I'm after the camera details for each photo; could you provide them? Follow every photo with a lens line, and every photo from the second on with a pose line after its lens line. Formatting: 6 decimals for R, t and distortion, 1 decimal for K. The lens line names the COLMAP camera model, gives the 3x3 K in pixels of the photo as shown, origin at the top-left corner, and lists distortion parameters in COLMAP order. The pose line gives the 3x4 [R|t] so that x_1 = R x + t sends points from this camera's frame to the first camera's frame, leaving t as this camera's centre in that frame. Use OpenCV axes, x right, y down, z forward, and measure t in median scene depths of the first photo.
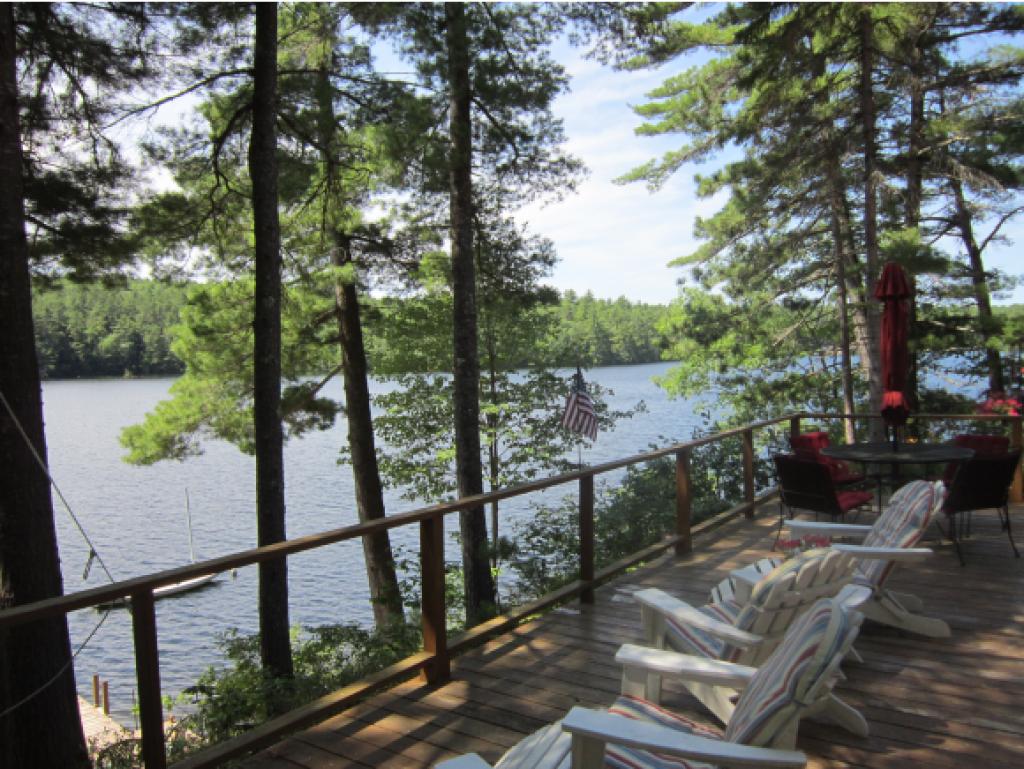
lens RADIAL K [[847.0, 0, 518.7], [0, 847.0, 389.9], [0, 0, 1]] dist [-0.028822, -0.011214]
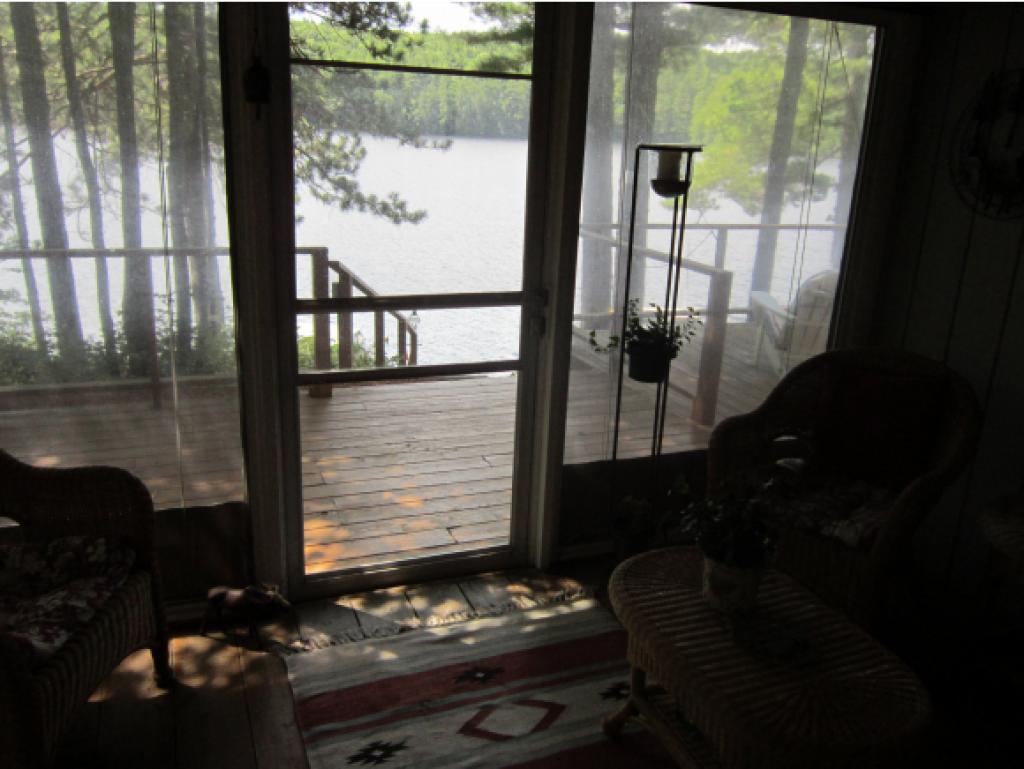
lens RADIAL K [[847.0, 0, 518.7], [0, 847.0, 389.9], [0, 0, 1]] dist [-0.028822, -0.011214]
pose [[0.839705, 0.224133, -0.494631, 0.075159], [-0.093009, 0.956751, 0.275638, 0.015833], [0.535019, -0.185449, 0.824235, -0.294105]]
